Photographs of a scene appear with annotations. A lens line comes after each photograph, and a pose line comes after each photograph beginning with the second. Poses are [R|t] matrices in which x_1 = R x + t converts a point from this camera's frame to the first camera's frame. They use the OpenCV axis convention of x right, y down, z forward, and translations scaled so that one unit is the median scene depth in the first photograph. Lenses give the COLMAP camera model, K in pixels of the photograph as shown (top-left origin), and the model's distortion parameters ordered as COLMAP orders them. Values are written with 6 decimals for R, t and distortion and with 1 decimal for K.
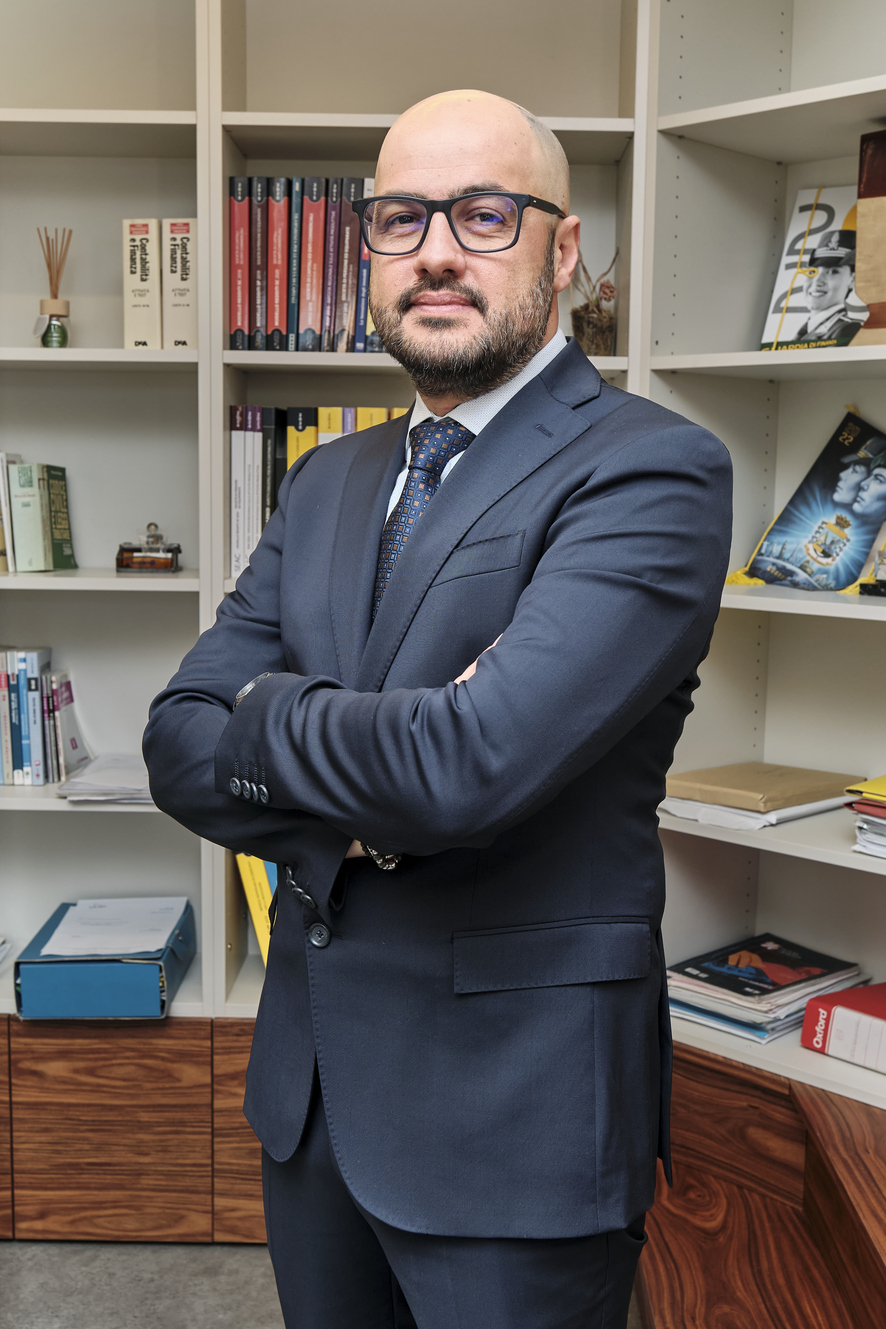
lens RADIAL K [[1340.1, 0, 445.6], [0, 1340.1, 657.2], [0, 0, 1]] dist [-0.029758, 0.000000]
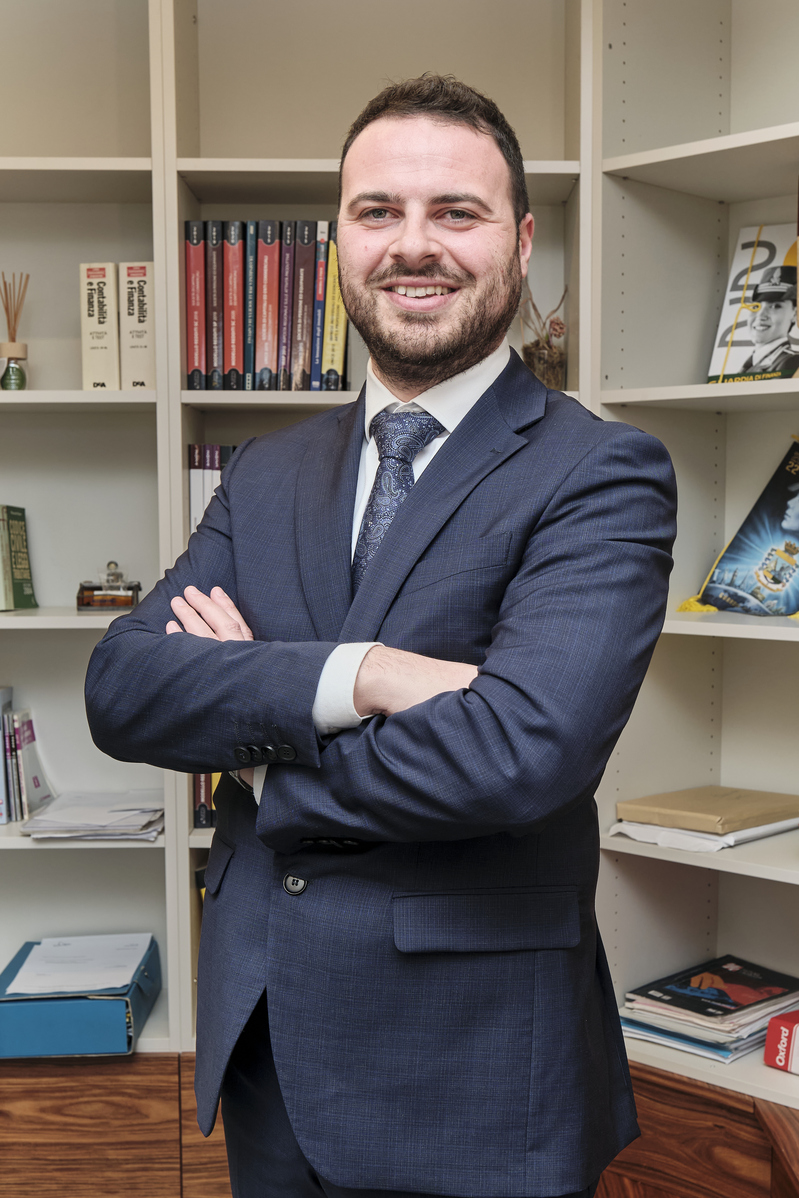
lens RADIAL K [[1182.0, 0, 401.9], [0, 1182.0, 600.7], [0, 0, 1]] dist [0.020477, 0.000000]
pose [[0.999833, -0.017661, -0.004757, 0.002517], [0.017311, 0.997700, -0.065530, -0.007650], [0.005904, 0.065437, 0.997839, 0.102178]]
